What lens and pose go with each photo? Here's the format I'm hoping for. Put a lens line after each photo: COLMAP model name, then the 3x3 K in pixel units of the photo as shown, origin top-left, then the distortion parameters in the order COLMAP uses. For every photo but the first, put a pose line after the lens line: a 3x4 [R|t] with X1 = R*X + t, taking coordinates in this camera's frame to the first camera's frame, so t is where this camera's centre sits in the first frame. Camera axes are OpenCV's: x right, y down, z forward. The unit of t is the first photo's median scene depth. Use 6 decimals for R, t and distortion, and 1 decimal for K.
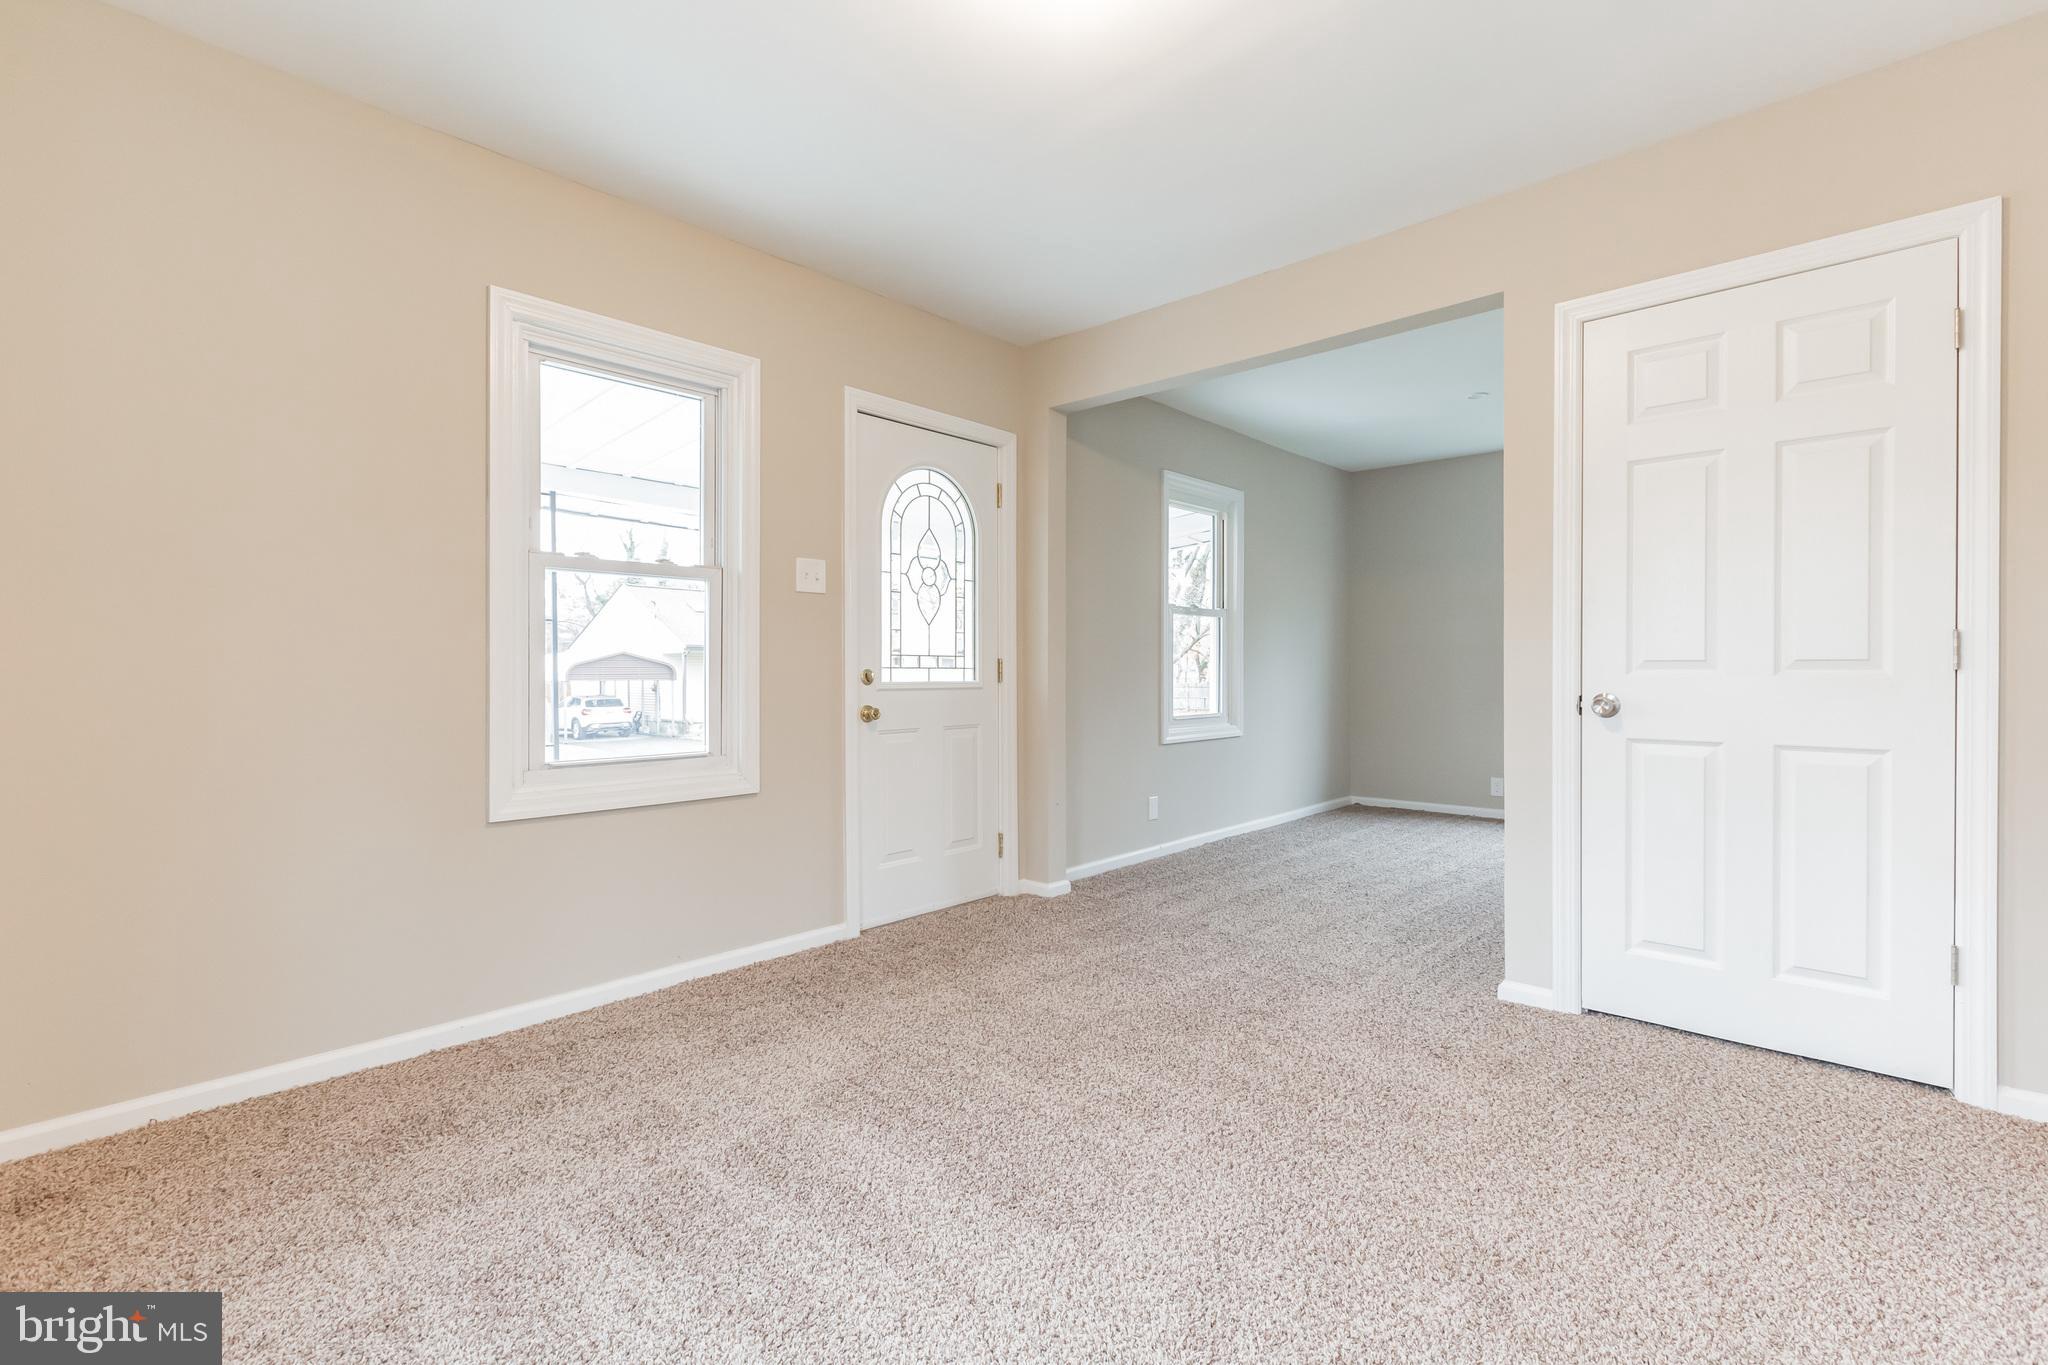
lens RADIAL K [[918.6, 0, 1024.0], [0, 918.6, 682.5], [0, 0, 1]] dist [0.001598, 0.000008]
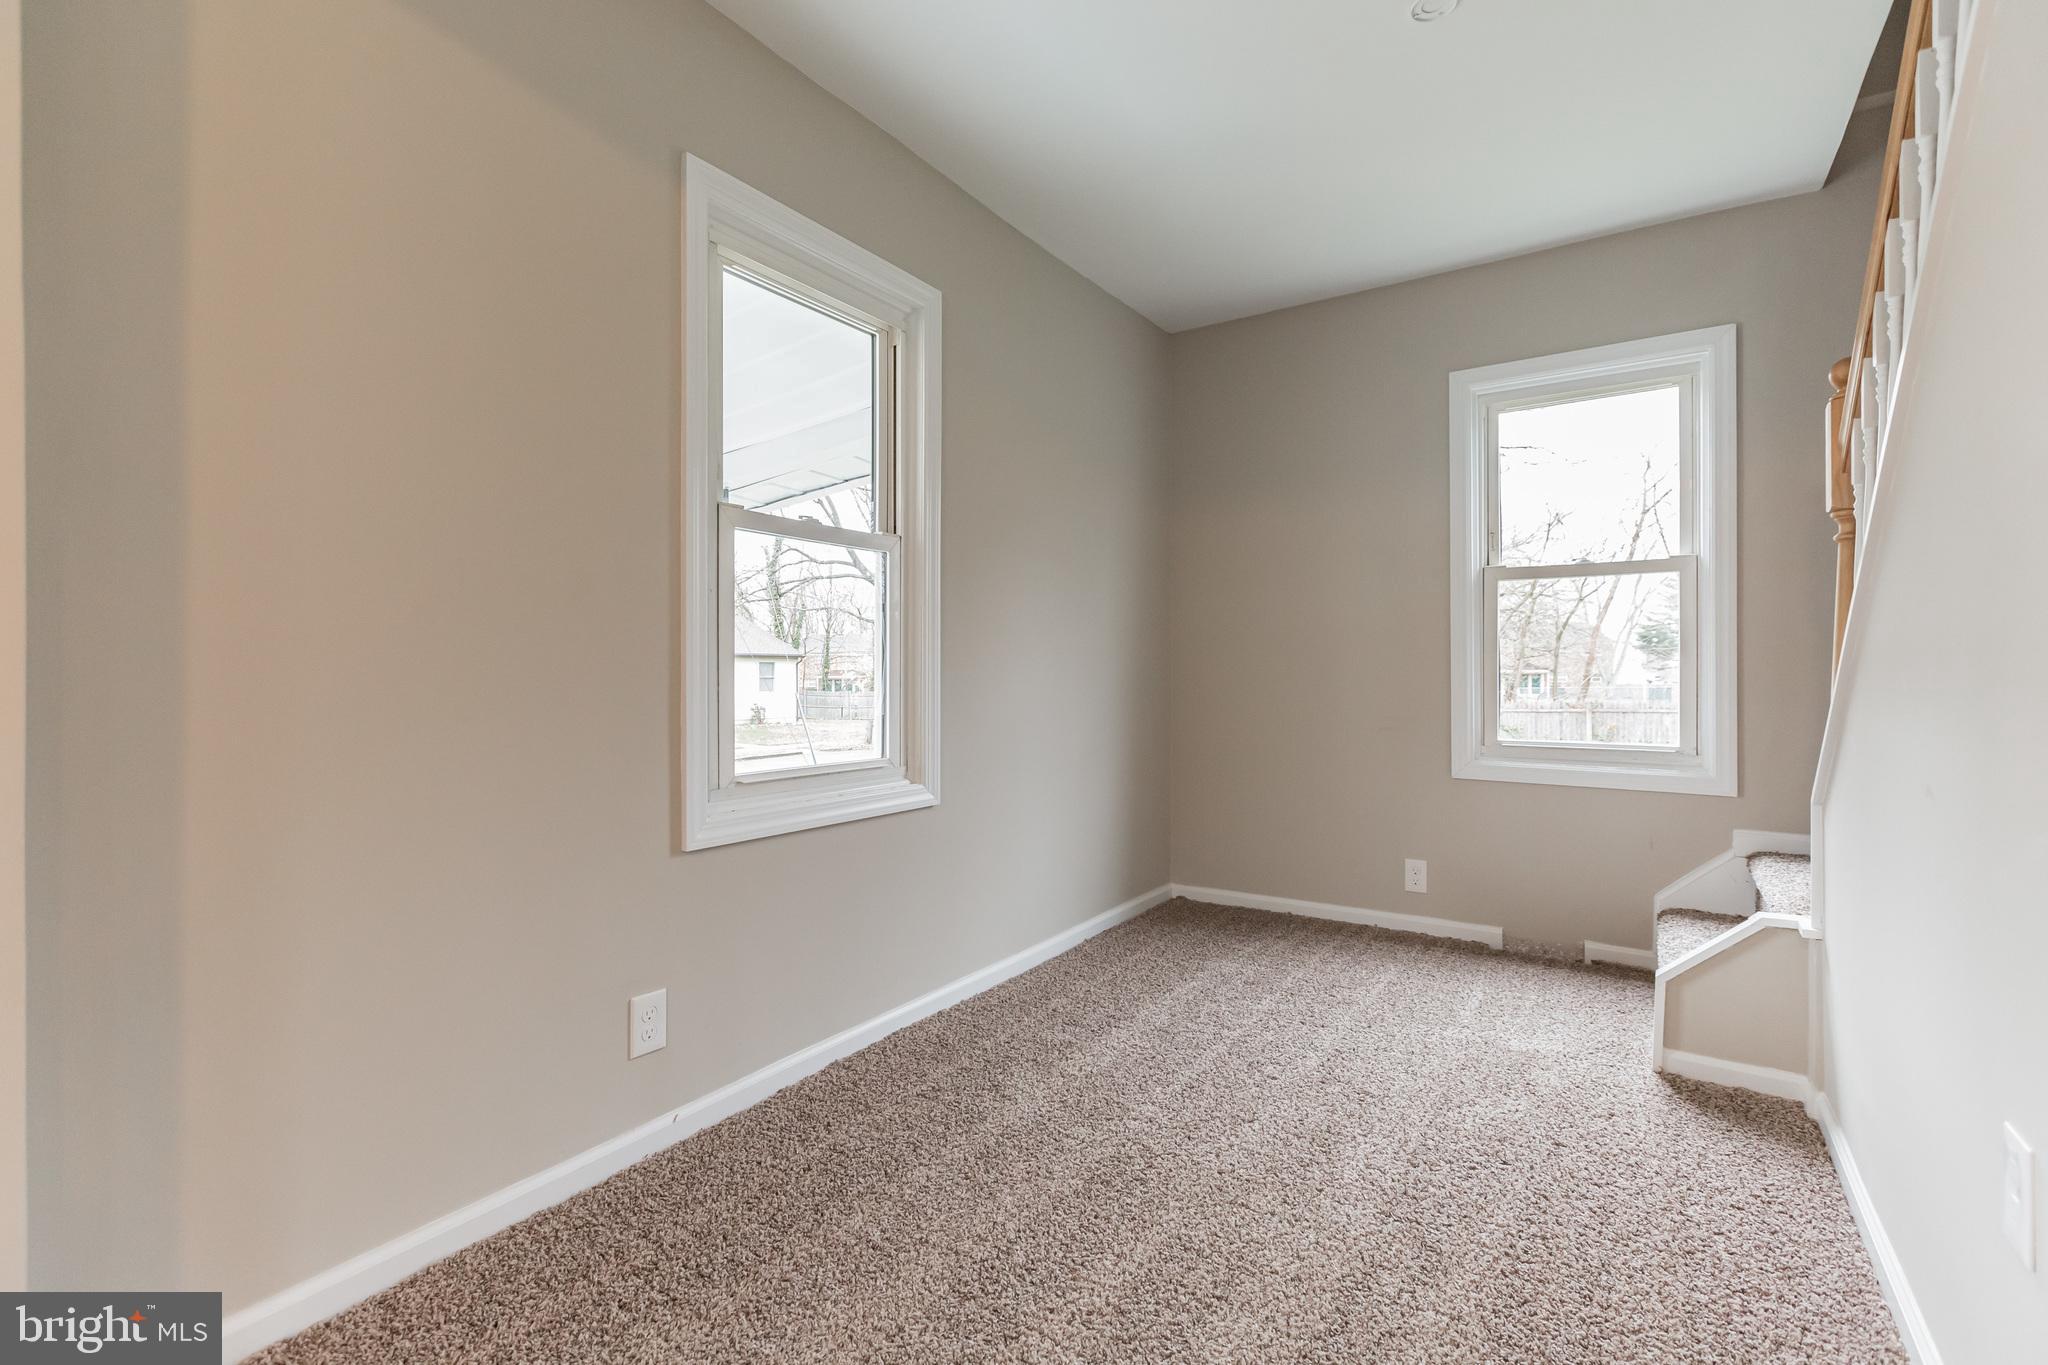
lens RADIAL K [[918.6, 0, 1024.0], [0, 918.6, 682.5], [0, 0, 1]] dist [0.001598, 0.000008]
pose [[0.987765, -0.001390, 0.155942, 0.209215], [0.002101, 0.999988, -0.004390, -0.002725], [-0.155934, 0.004664, 0.987756, 0.528715]]
